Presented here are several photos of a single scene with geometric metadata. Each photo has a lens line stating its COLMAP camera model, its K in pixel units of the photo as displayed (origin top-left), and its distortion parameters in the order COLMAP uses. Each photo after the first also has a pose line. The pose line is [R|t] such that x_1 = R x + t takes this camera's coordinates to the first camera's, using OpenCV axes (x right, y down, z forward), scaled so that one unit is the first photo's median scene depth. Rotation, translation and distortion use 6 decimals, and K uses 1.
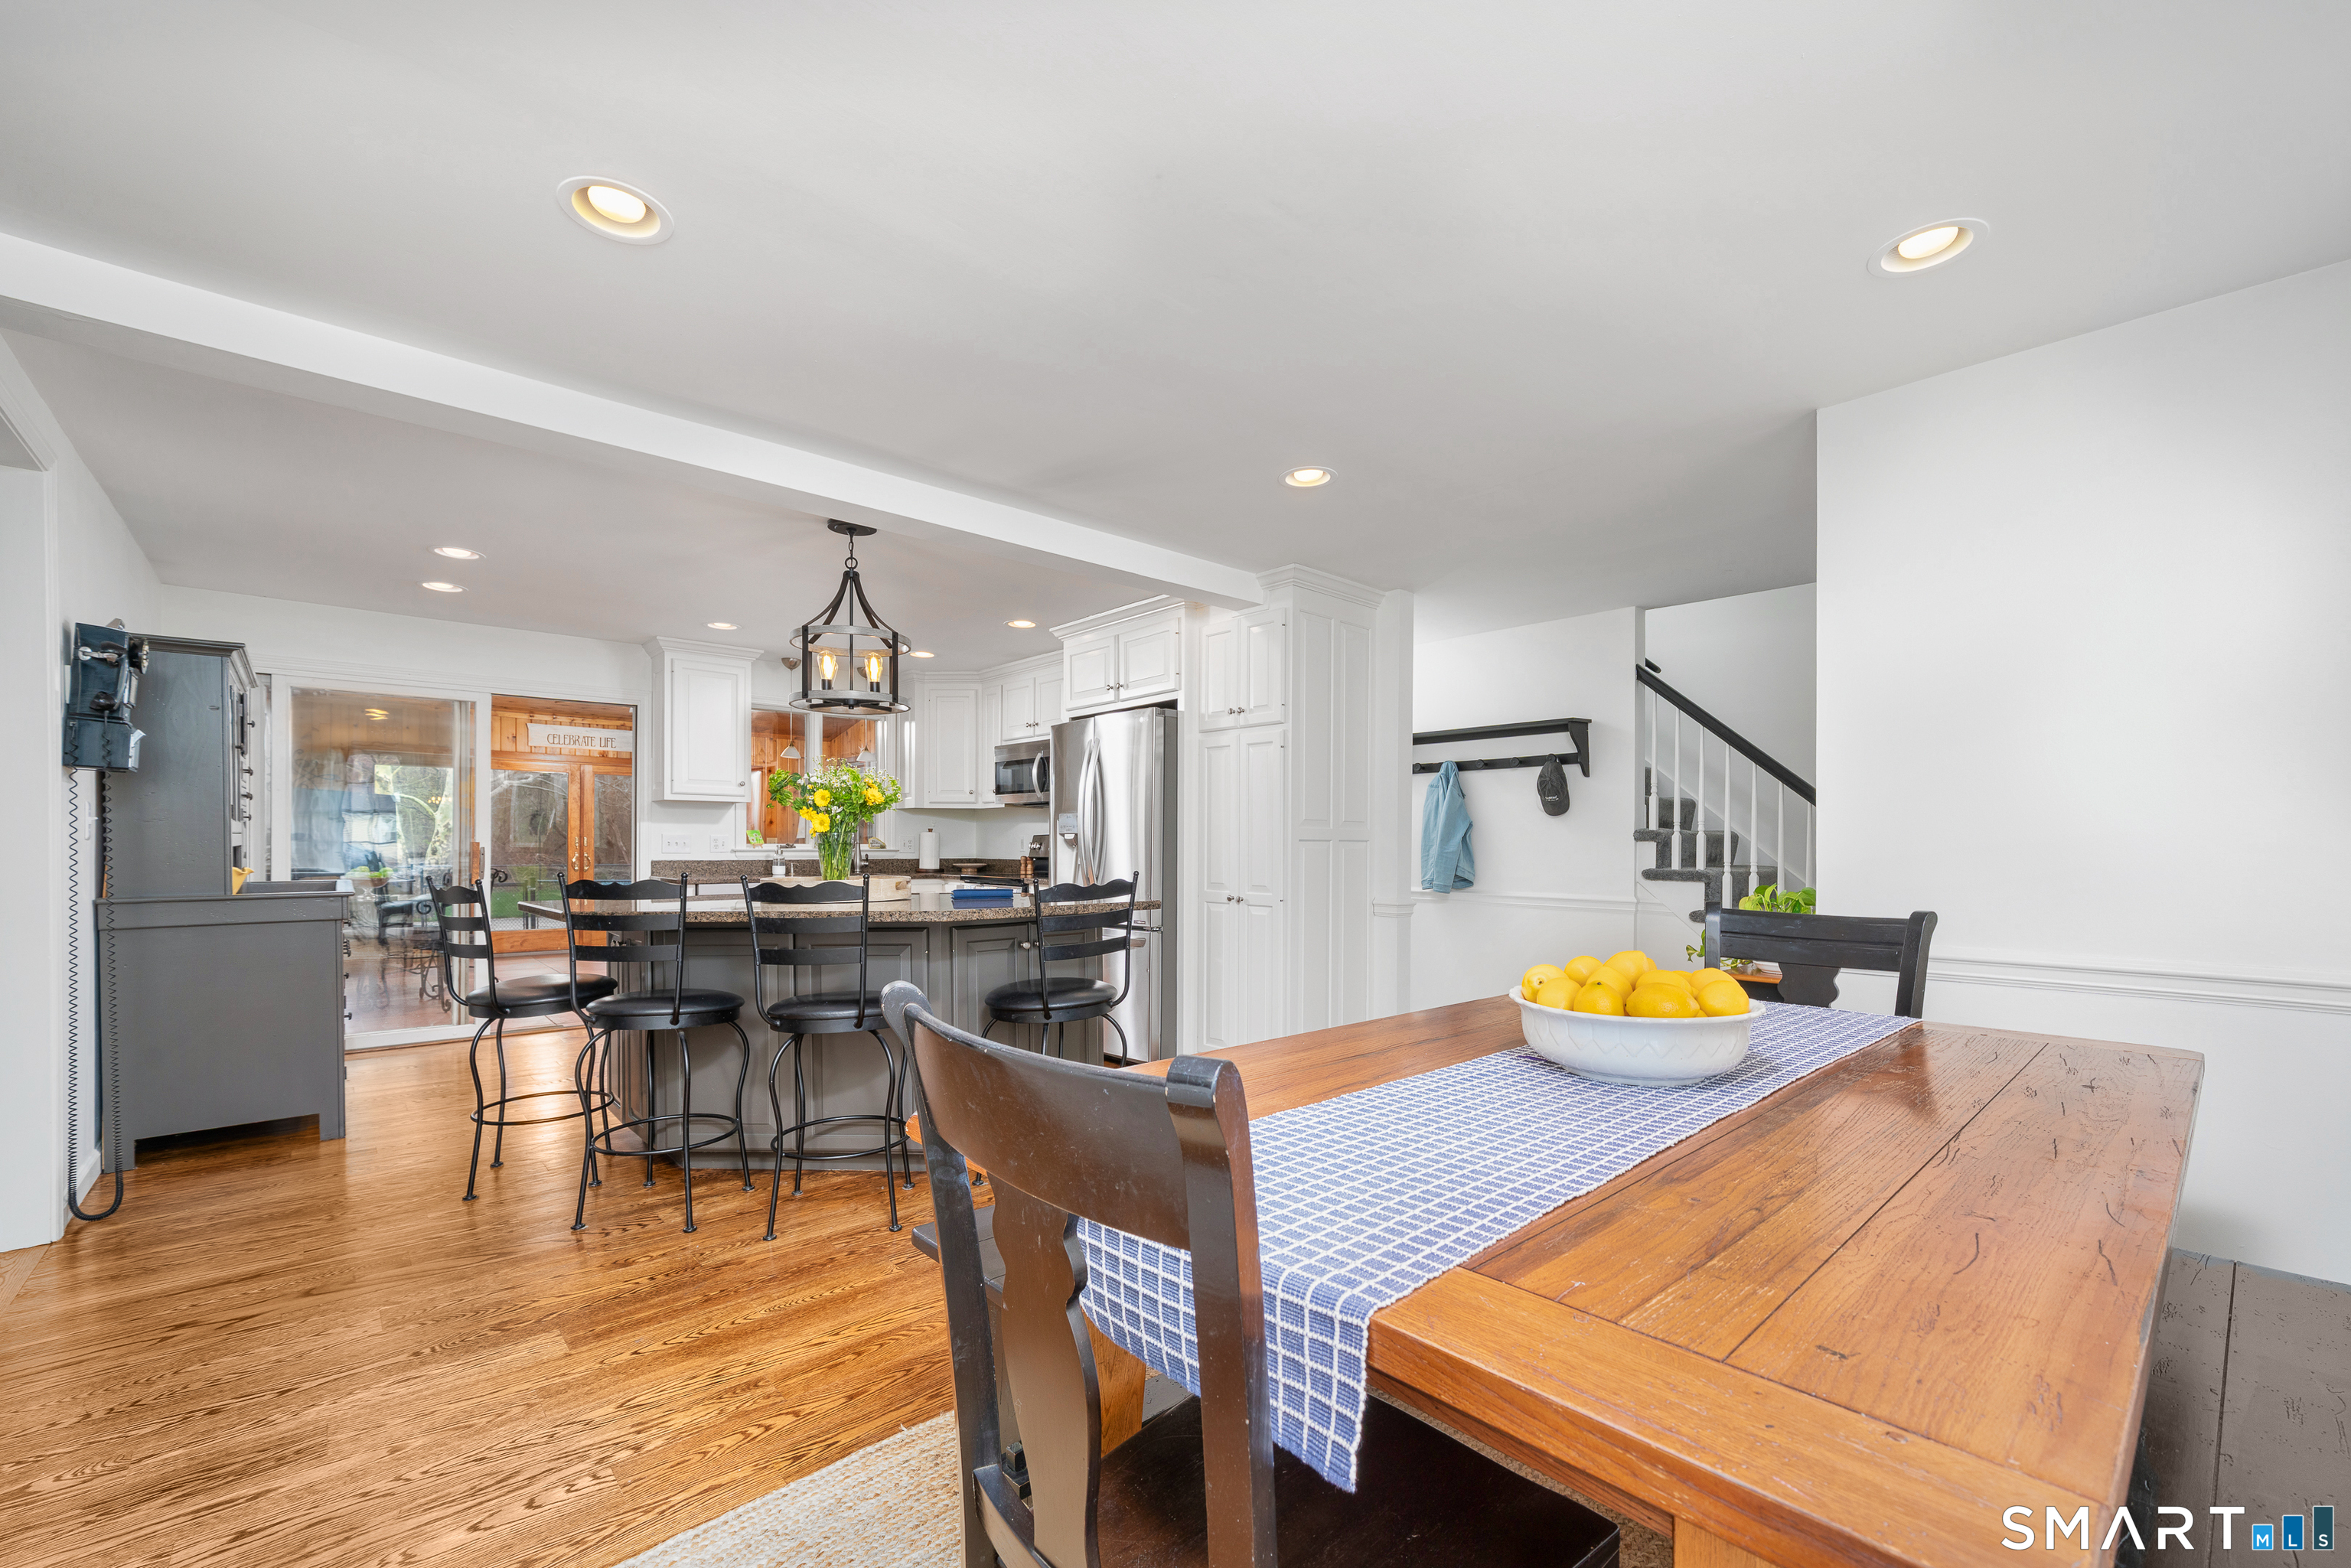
lens RADIAL K [[972.5, 0, 1179.8], [0, 972.5, 847.0], [0, 0, 1]] dist [-0.001314, 0.000081]
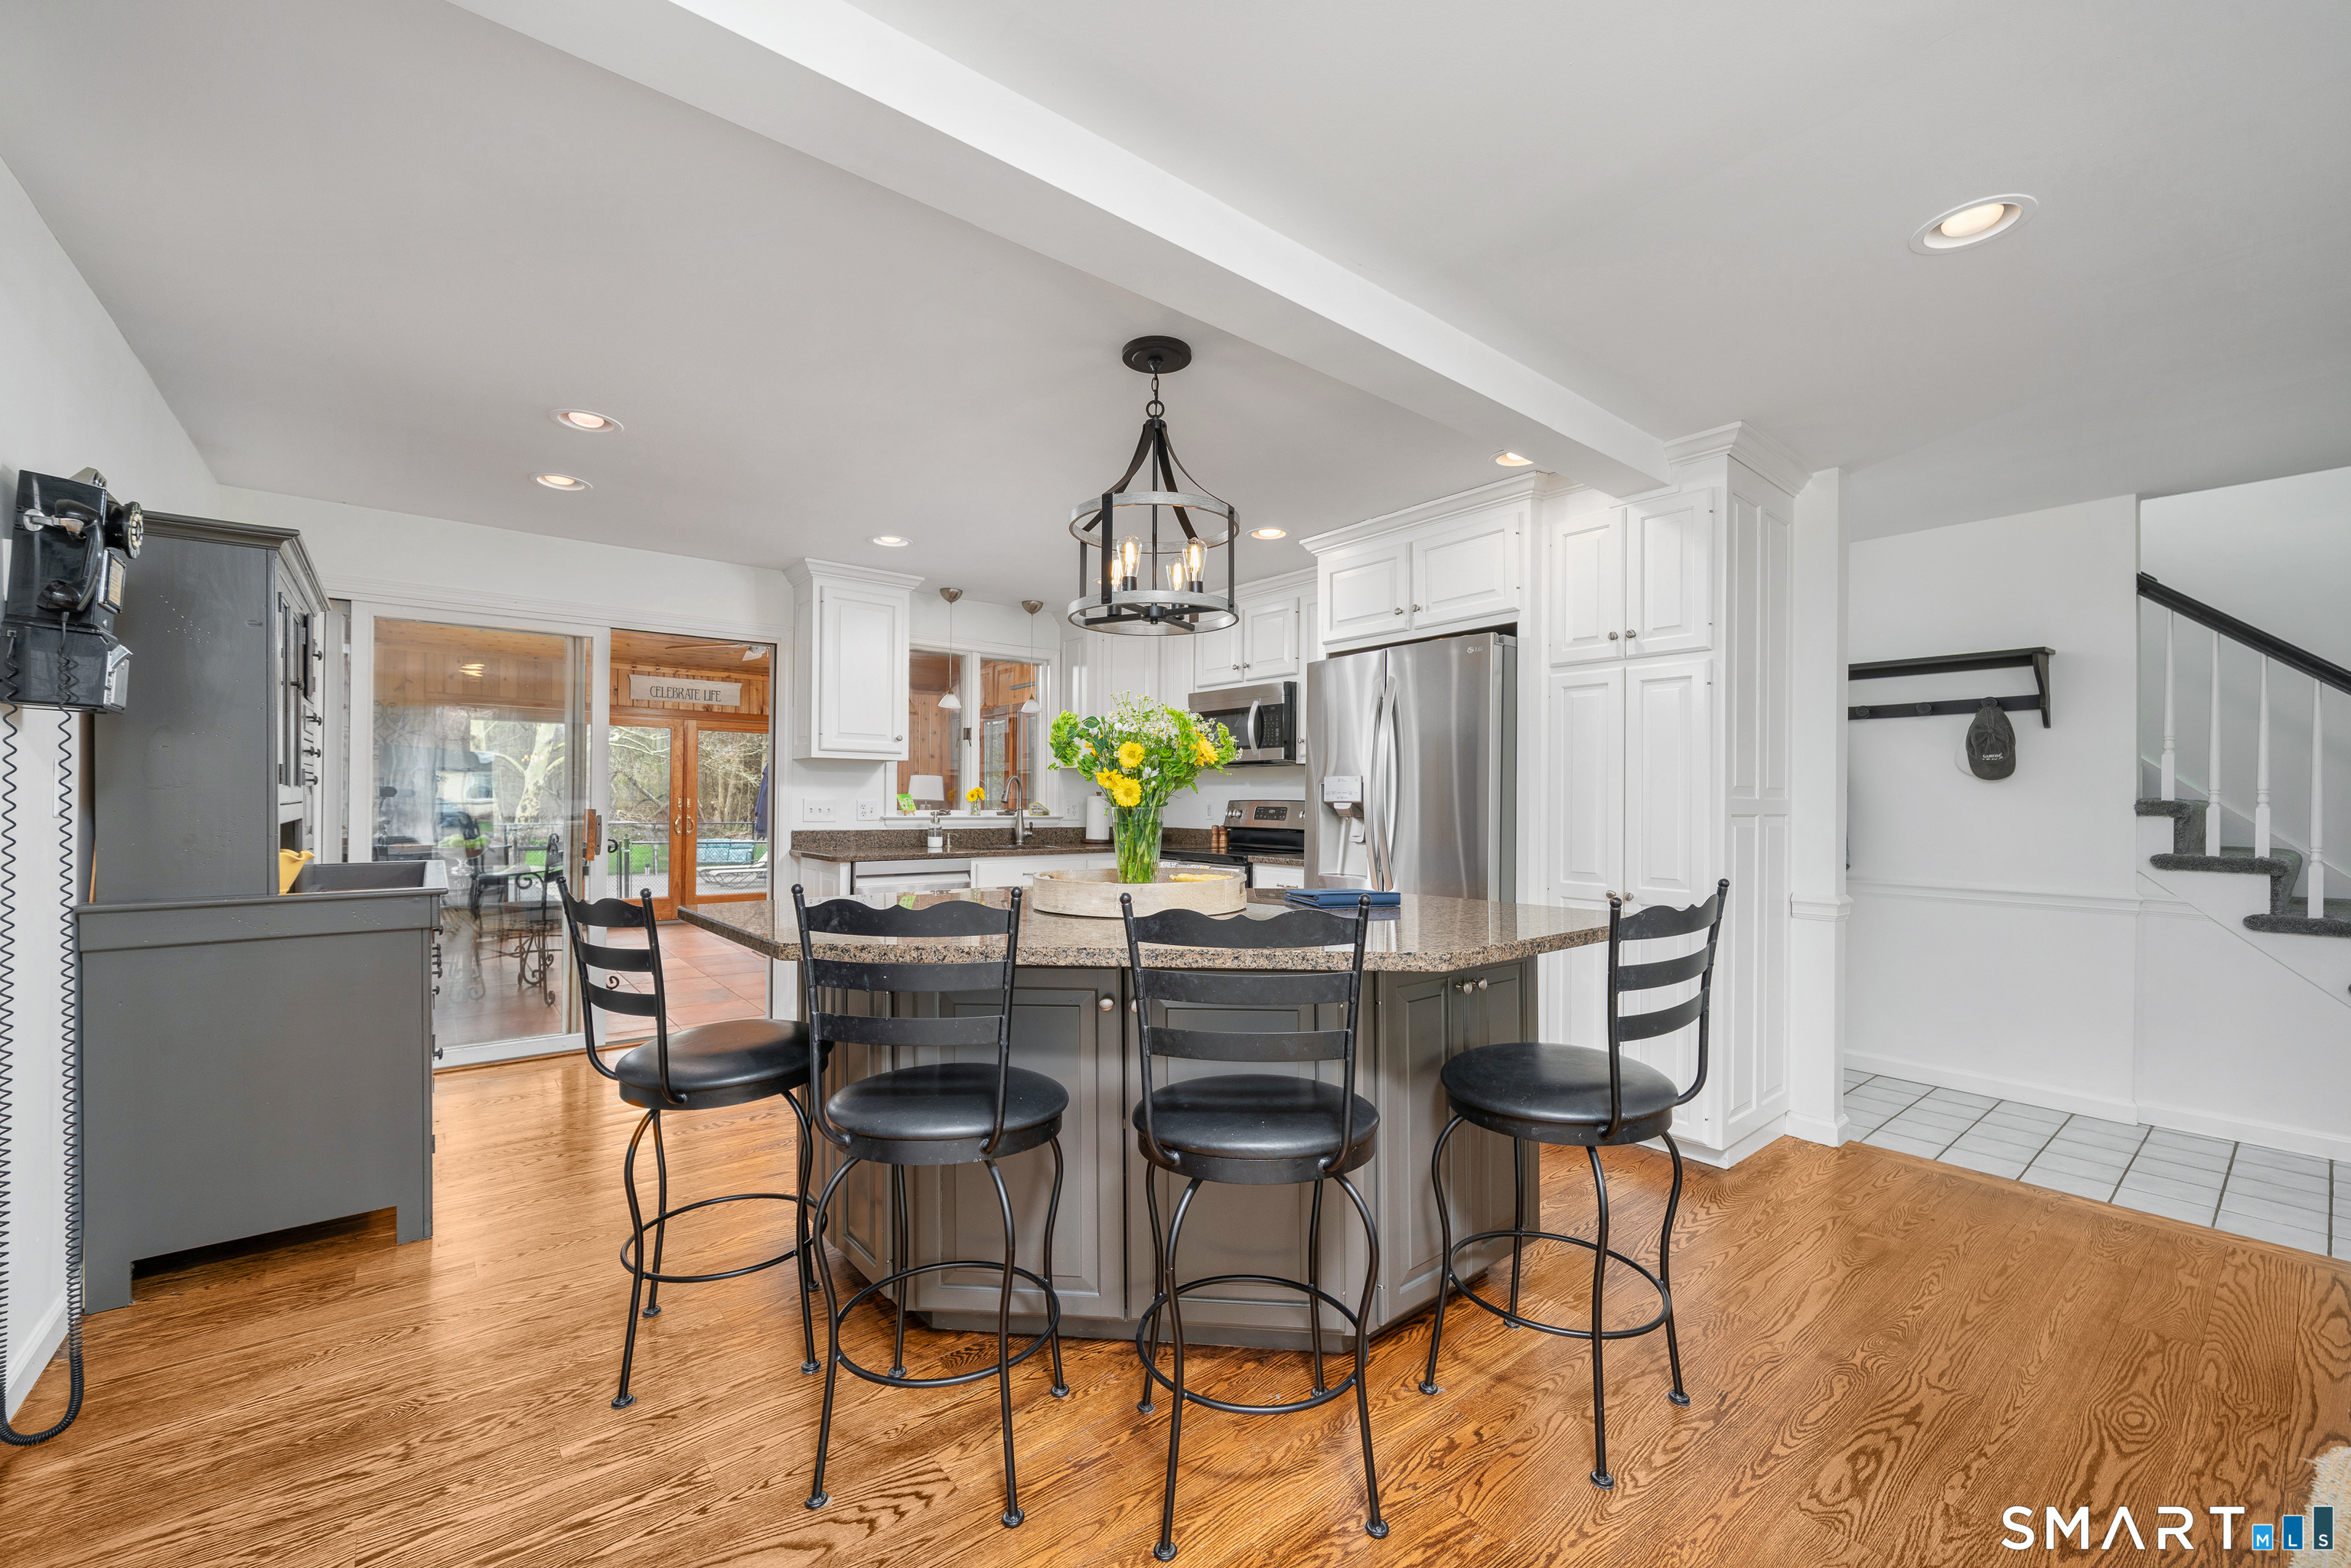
lens RADIAL K [[951.5, 0, 1174.0], [0, 951.5, 796.2], [0, 0, 1]] dist [0.000177, -0.000170]
pose [[0.998634, 0.003066, -0.052167, -0.223833], [-0.003532, 0.999954, -0.008862, -0.012209], [0.052137, 0.009034, 0.998599, 0.262878]]
